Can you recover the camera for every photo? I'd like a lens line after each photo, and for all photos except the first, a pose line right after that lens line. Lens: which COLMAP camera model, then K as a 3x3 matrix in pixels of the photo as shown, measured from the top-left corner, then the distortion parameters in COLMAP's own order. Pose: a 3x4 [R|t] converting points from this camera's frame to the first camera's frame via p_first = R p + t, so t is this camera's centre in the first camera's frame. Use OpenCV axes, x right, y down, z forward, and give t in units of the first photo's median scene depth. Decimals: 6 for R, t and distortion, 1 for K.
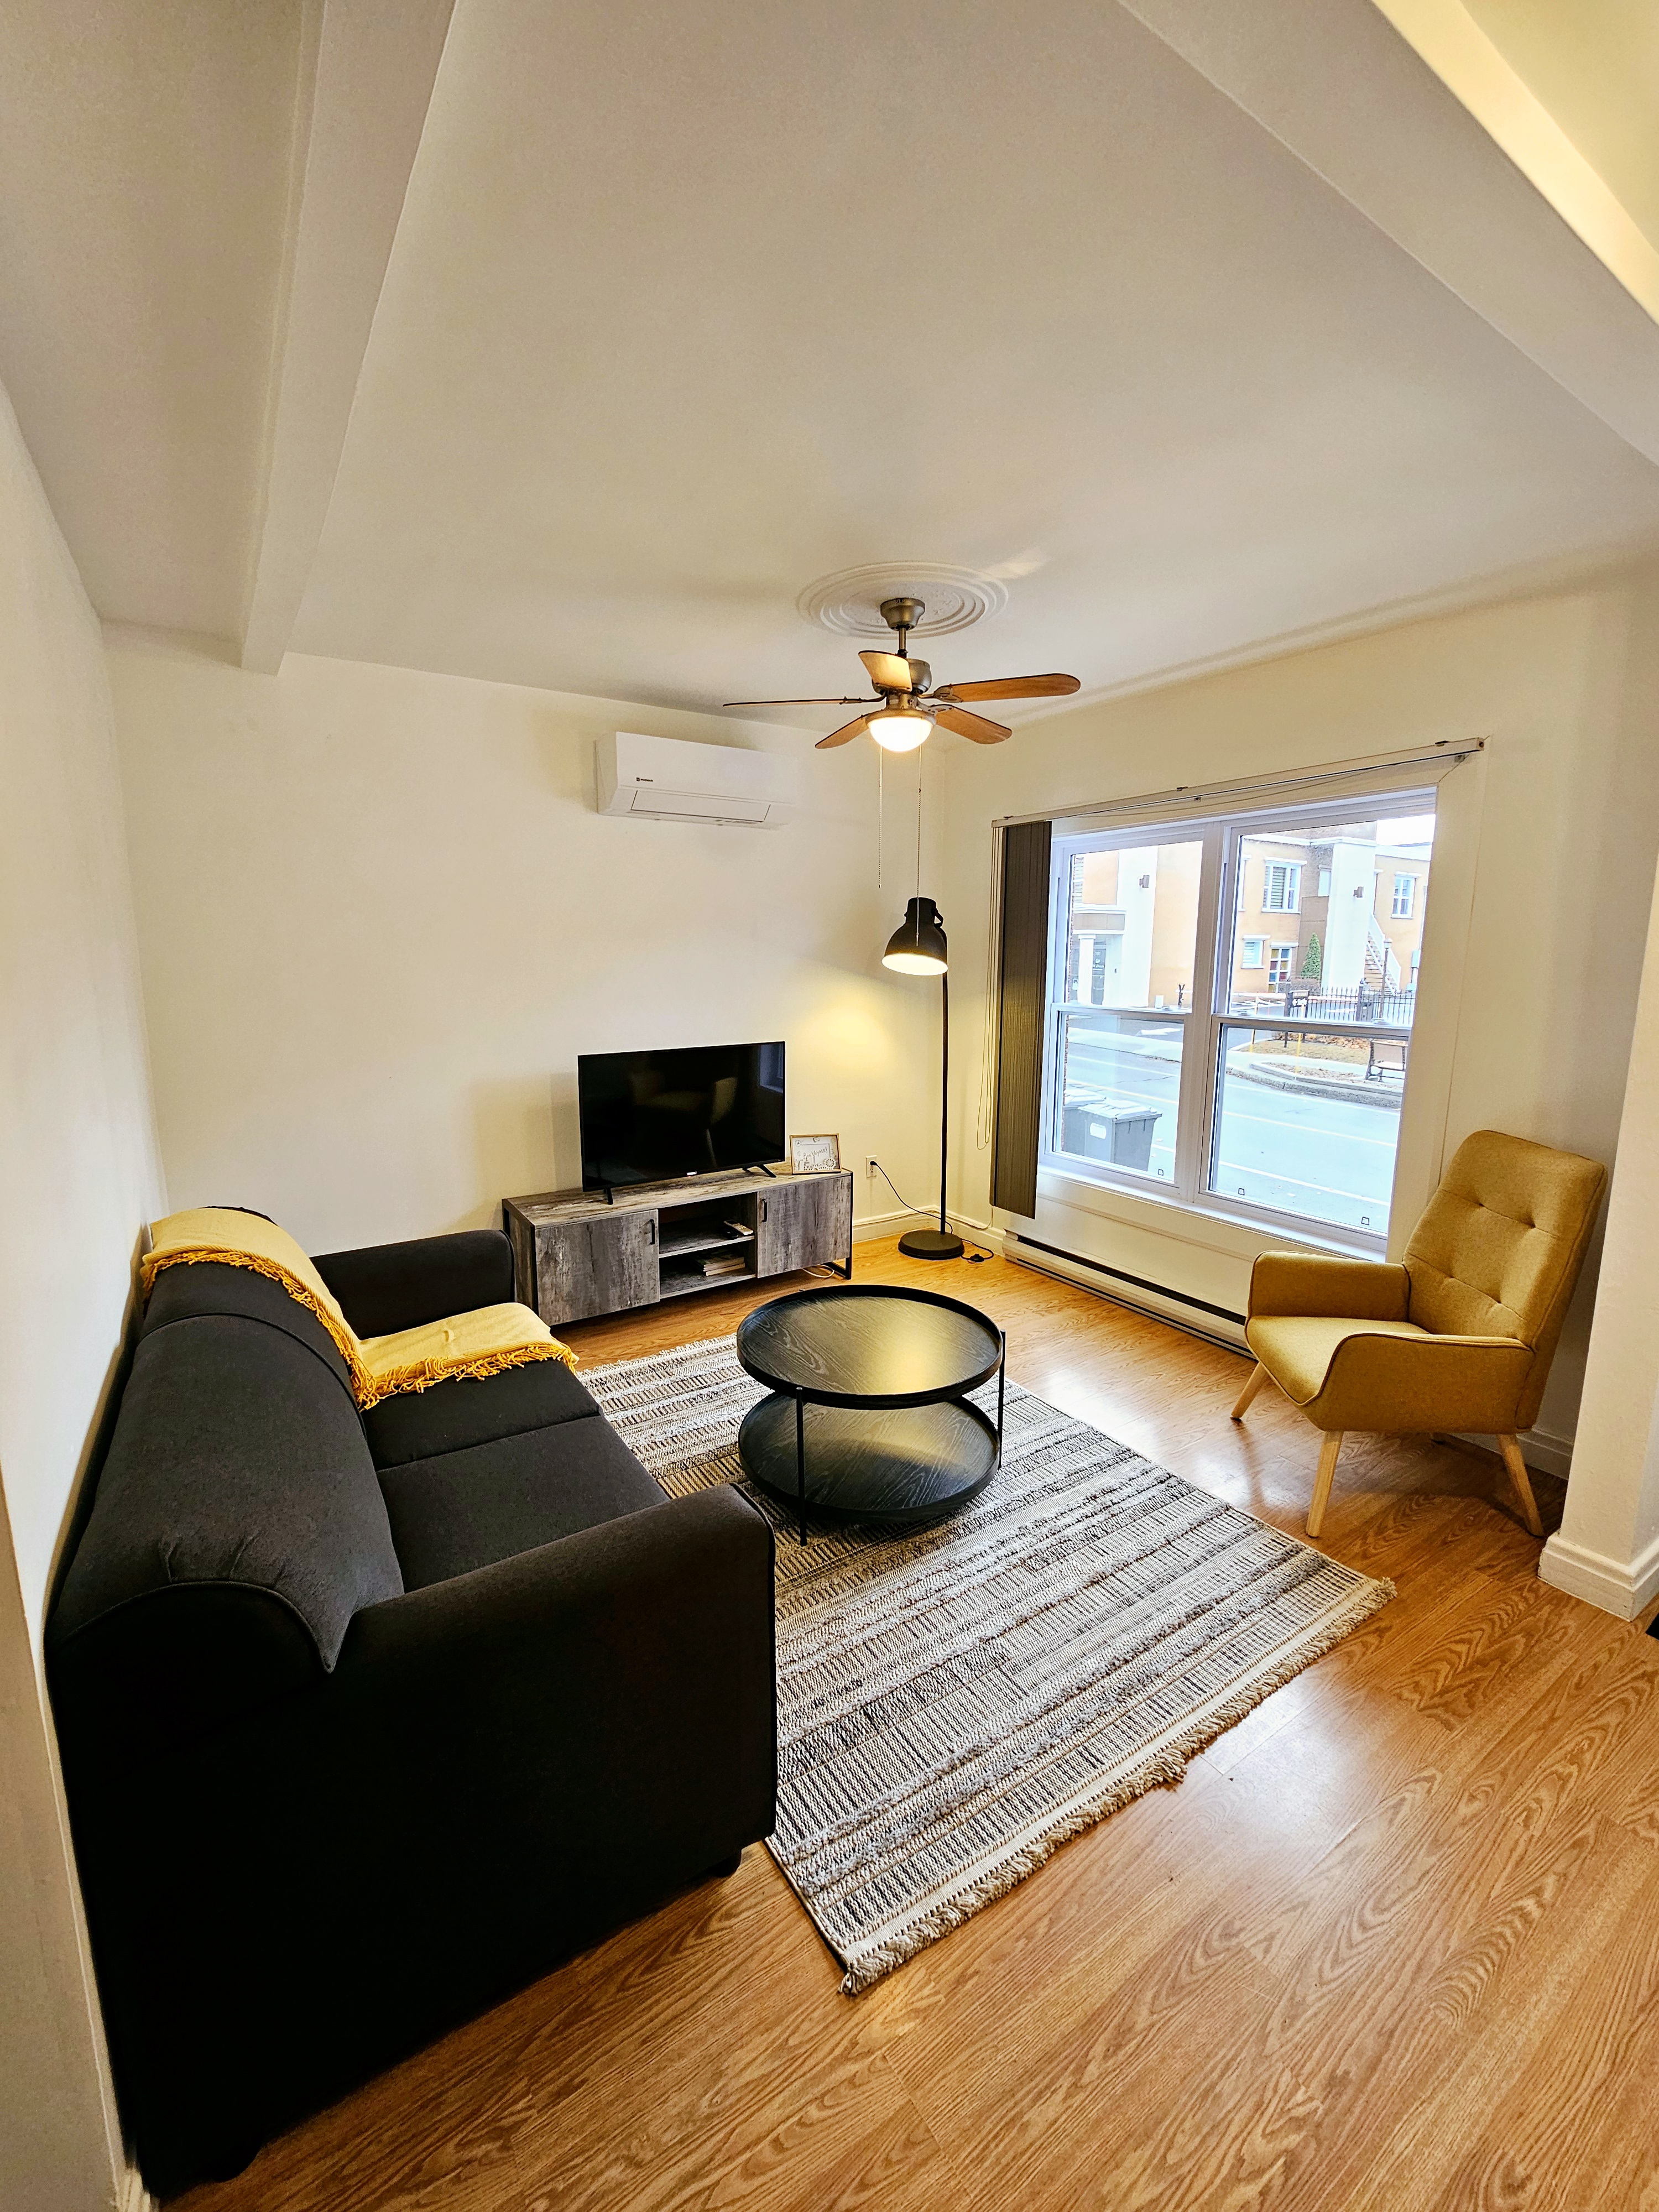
lens RADIAL K [[905.6, 0, 820.7], [0, 905.6, 1095.4], [0, 0, 1]] dist [0.006011, 0.003110]
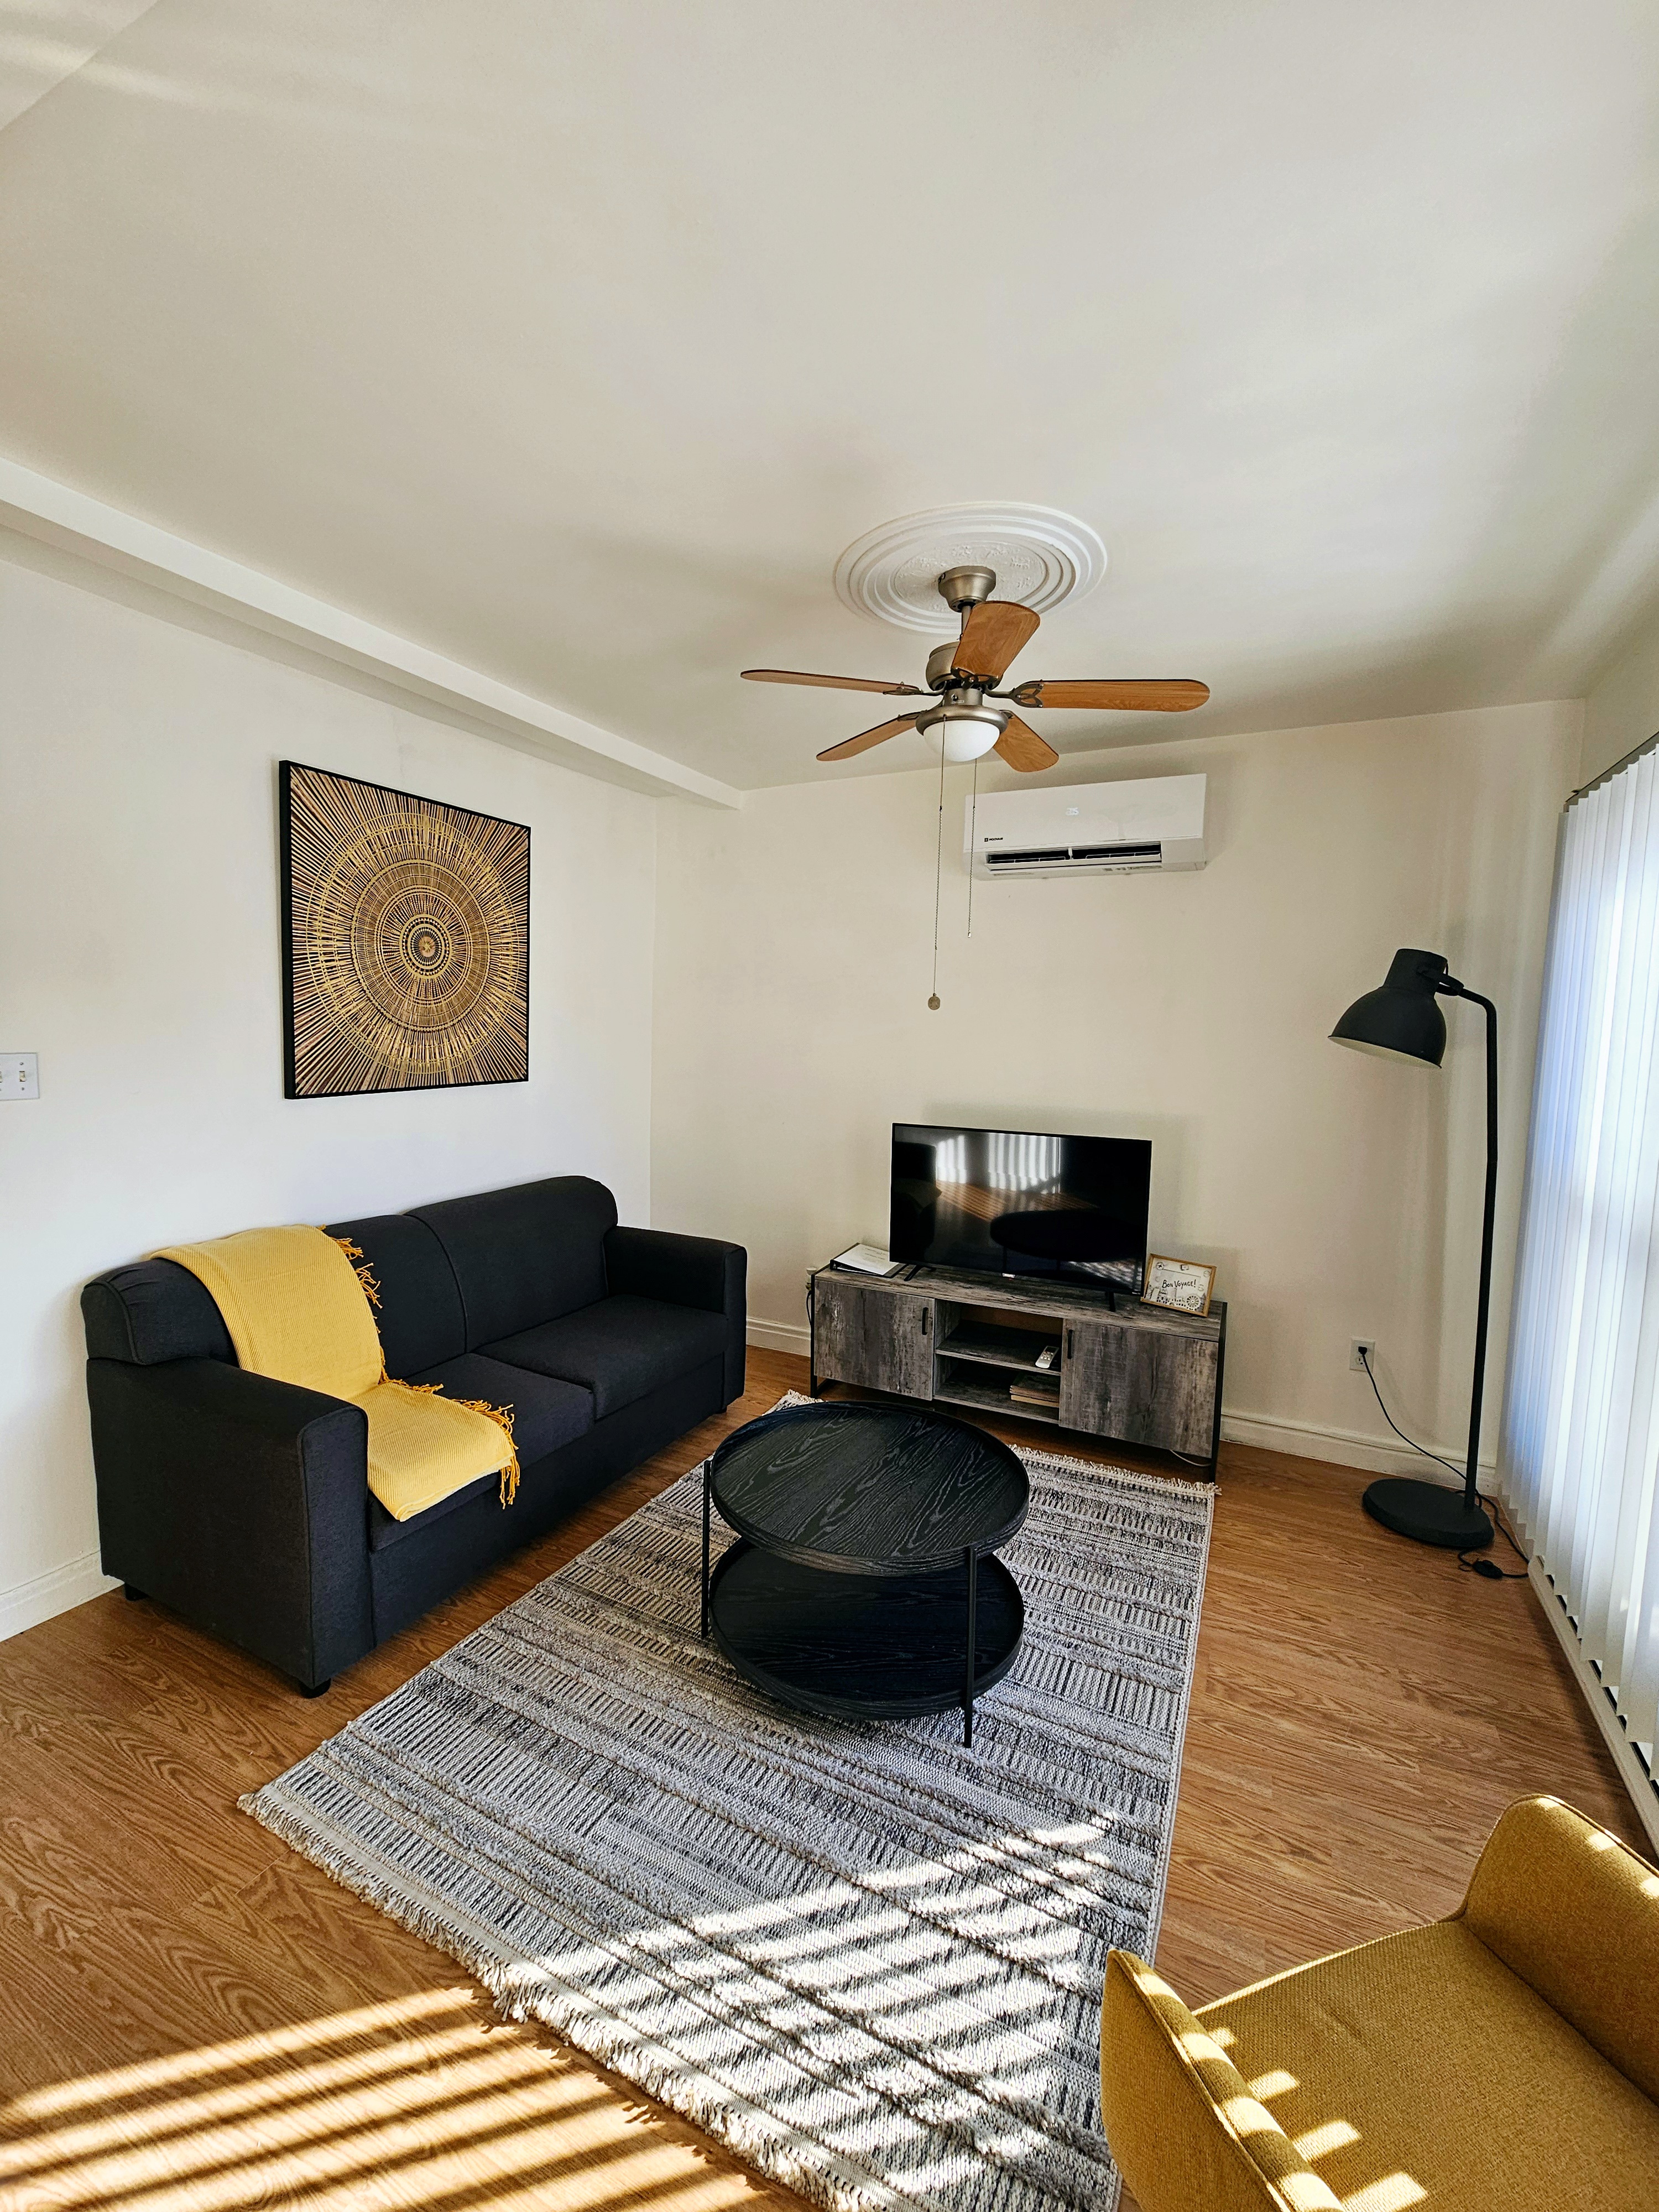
lens RADIAL K [[905.6, 0, 810.2], [0, 905.6, 1105.3], [0, 0, 1]] dist [0.006011, 0.003110]
pose [[0.501178, 0.087595, -0.860899, 0.743790], [-0.156647, 0.987611, 0.009294, -0.080537], [0.851048, 0.130199, 0.508690, 0.554553]]
